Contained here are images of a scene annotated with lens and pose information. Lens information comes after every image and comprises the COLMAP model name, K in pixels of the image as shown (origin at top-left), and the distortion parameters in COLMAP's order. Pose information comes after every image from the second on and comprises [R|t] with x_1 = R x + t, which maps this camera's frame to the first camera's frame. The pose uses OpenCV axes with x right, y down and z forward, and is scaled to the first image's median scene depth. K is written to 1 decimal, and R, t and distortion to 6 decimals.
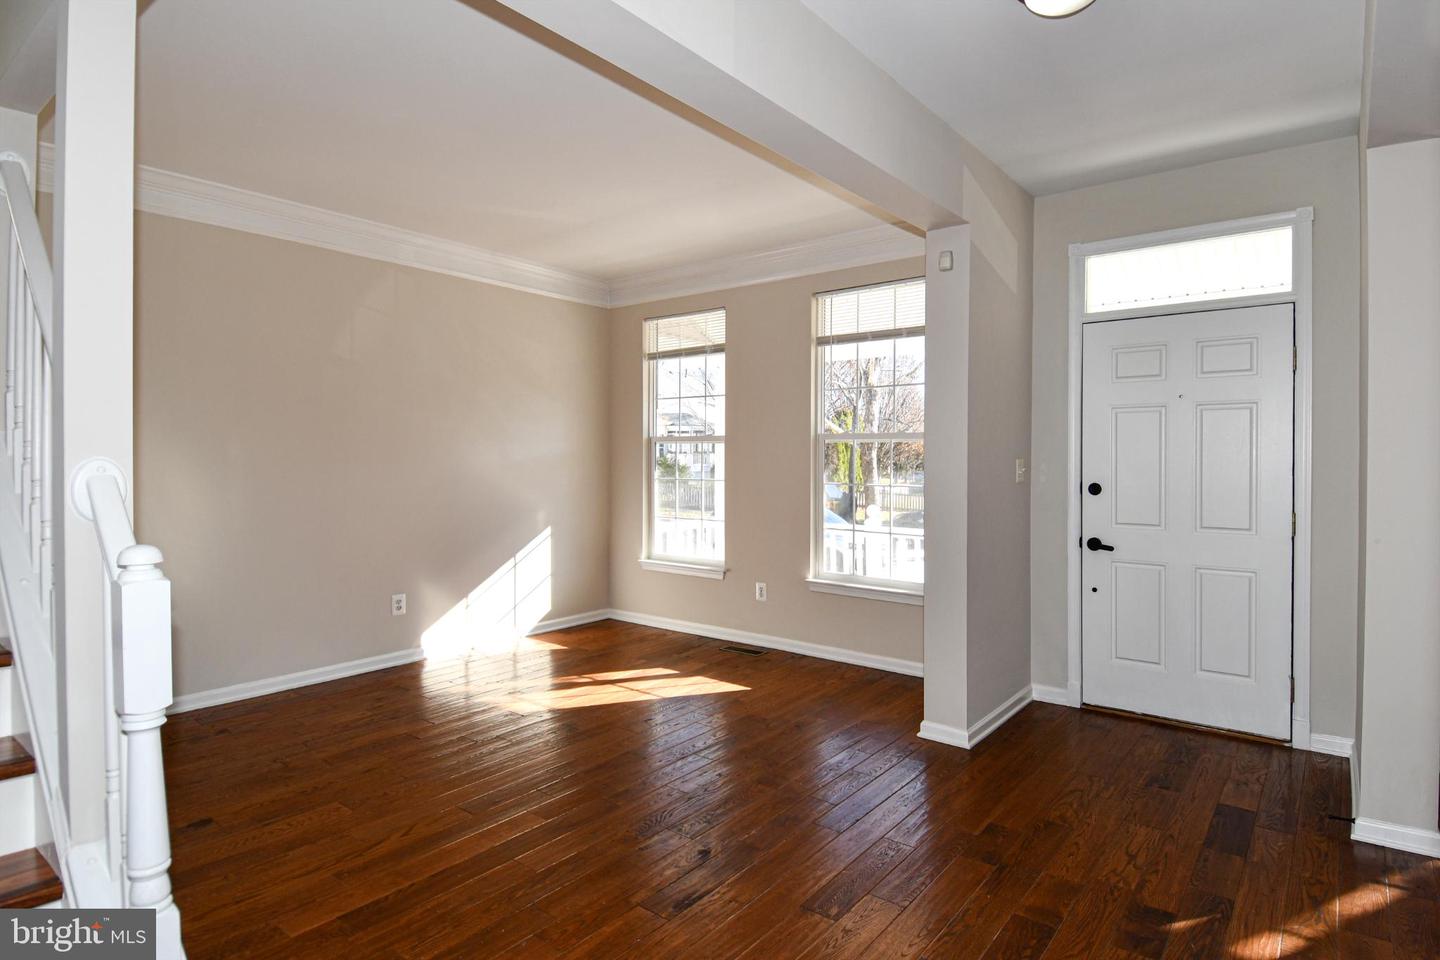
lens RADIAL K [[831.8, 0, 747.1], [0, 831.8, 467.6], [0, 0, 1]] dist [0.047547, -0.074659]
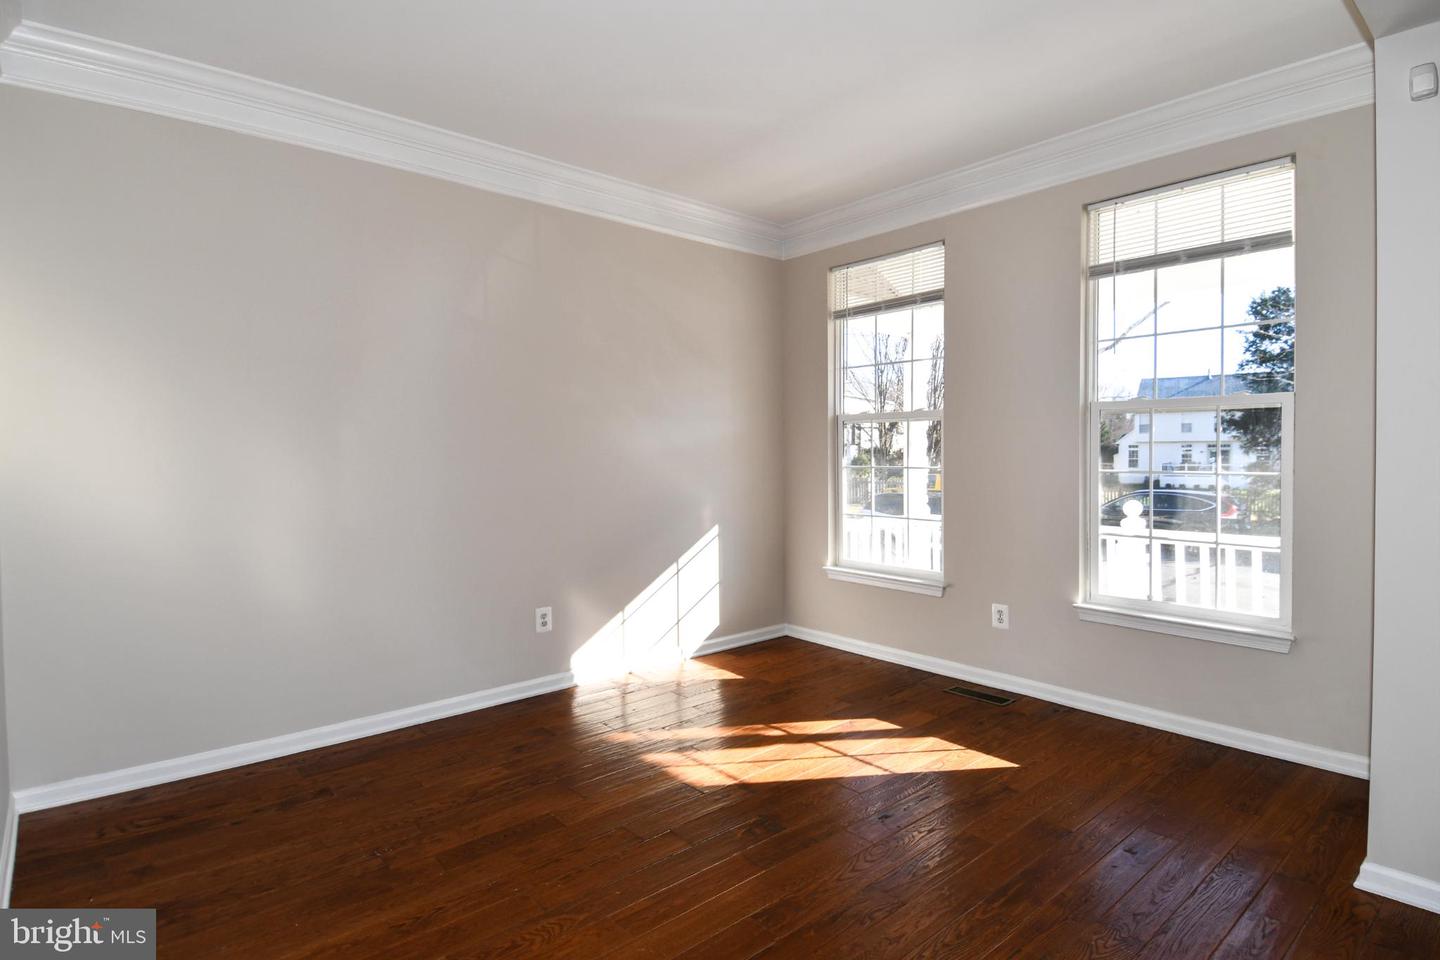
lens RADIAL K [[808.5, 0, 737.0], [0, 808.5, 460.2], [0, 0, 1]] dist [0.030280, -0.048812]
pose [[0.985213, -0.004607, -0.171275, -0.092386], [0.004324, 0.999989, -0.002026, 0.009813], [0.171282, 0.001255, 0.985221, 0.249135]]
